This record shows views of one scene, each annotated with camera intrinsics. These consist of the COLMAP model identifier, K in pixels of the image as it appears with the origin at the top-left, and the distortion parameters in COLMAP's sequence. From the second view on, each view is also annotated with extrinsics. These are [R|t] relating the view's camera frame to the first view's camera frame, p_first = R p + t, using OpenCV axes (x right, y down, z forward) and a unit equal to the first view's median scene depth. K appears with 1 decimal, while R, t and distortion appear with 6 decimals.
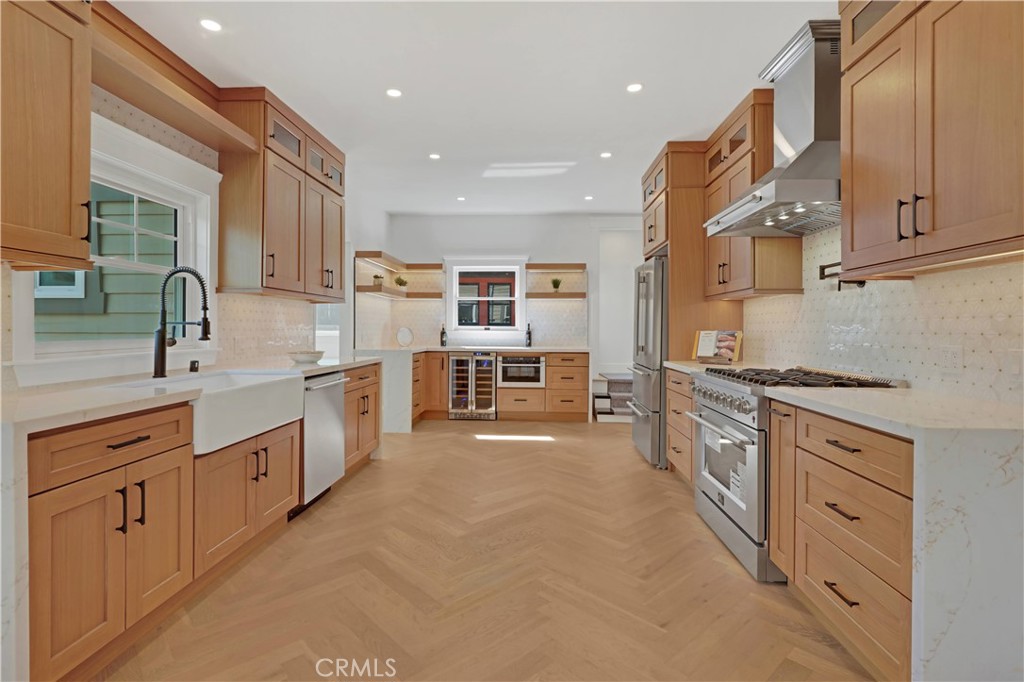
lens RADIAL K [[503.4, 0, 510.8], [0, 503.4, 327.0], [0, 0, 1]] dist [-0.000883, -0.000030]
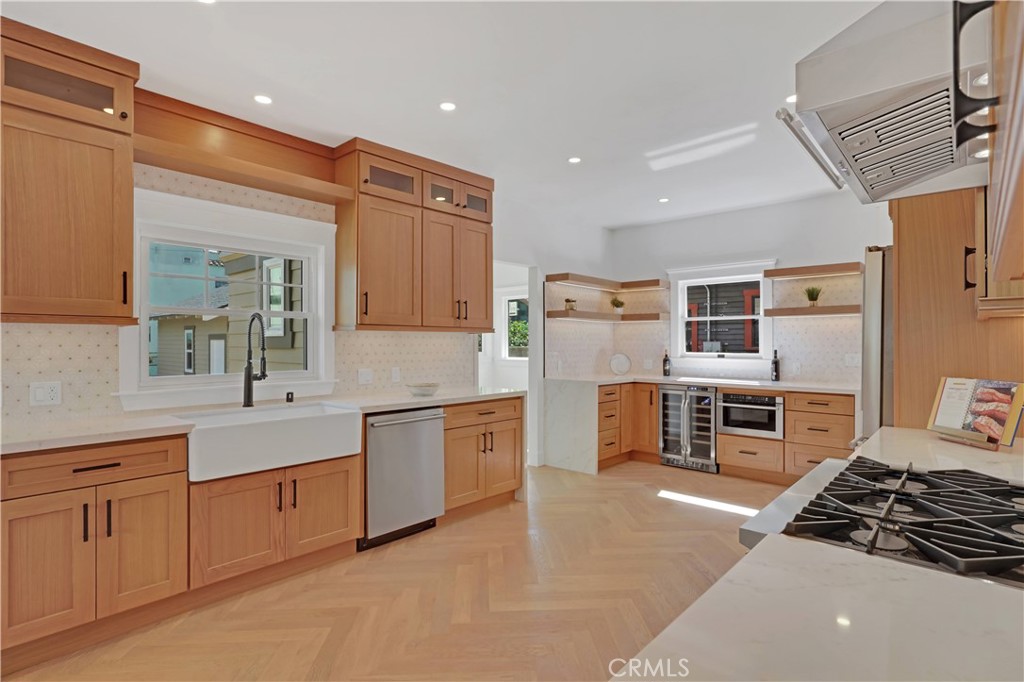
lens RADIAL K [[512.9, 0, 512.0], [0, 512.9, 341.0], [0, 0, 1]] dist [-0.001254, 0.000175]
pose [[0.779771, -0.006200, -0.626034, 0.330812], [0.003747, 0.999979, -0.005235, -0.028006], [0.626053, 0.001736, 0.779778, 0.265995]]
